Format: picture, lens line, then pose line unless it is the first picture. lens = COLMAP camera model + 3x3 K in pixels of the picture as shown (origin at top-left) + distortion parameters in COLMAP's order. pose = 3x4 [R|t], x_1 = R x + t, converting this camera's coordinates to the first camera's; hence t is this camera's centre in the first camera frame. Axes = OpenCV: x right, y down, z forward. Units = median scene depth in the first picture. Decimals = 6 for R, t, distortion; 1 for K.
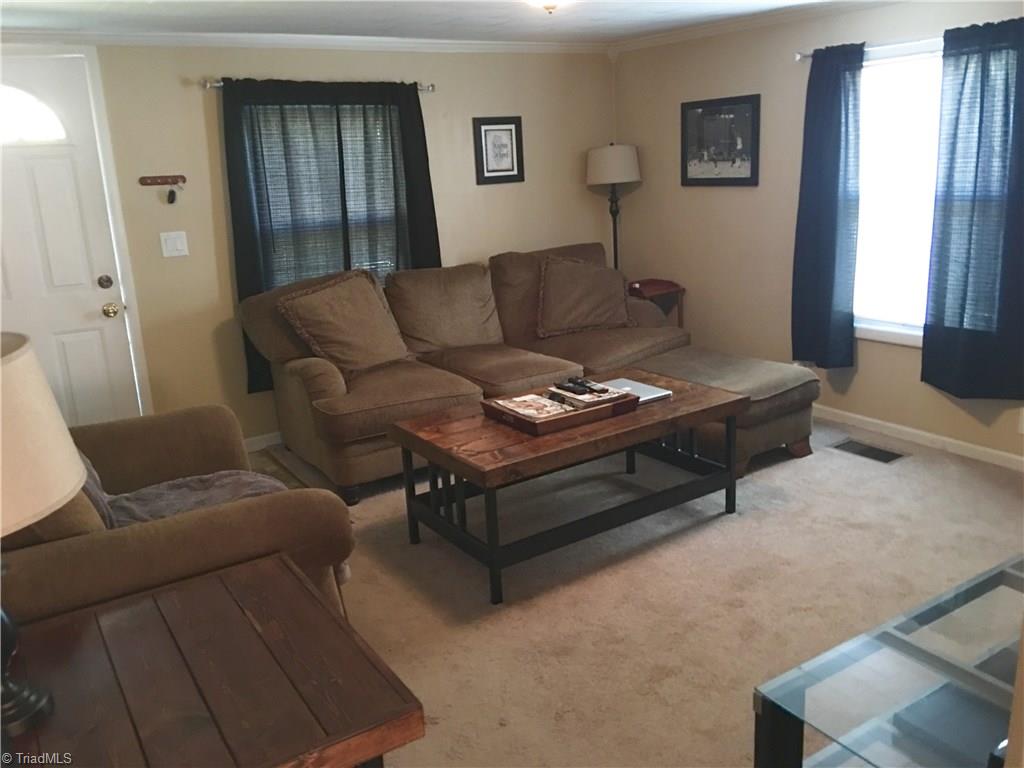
lens RADIAL K [[863.8, 0, 511.1], [0, 863.8, 371.9], [0, 0, 1]] dist [0.092248, -0.141723]
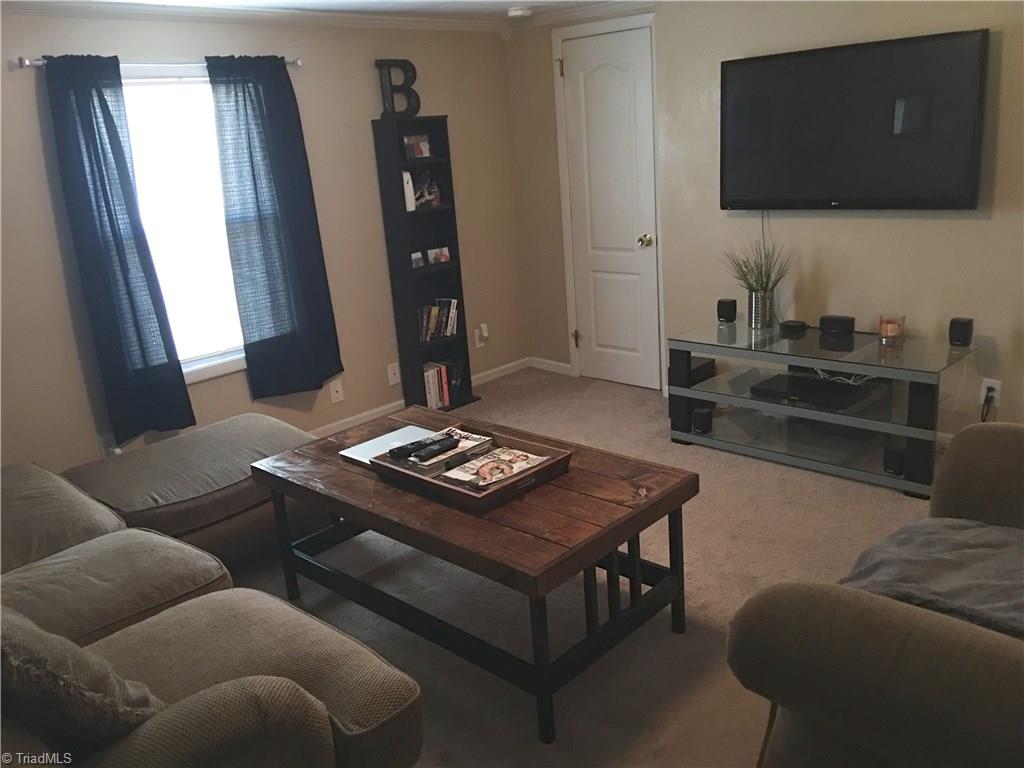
lens RADIAL K [[863.8, 0, 511.1], [0, 863.8, 371.9], [0, 0, 1]] dist [0.092248, -0.141723]
pose [[-0.222814, -0.195107, 0.955137, -0.590176], [0.315630, 0.912556, 0.260039, -0.198084], [-0.922351, 0.359410, -0.141748, 0.899443]]
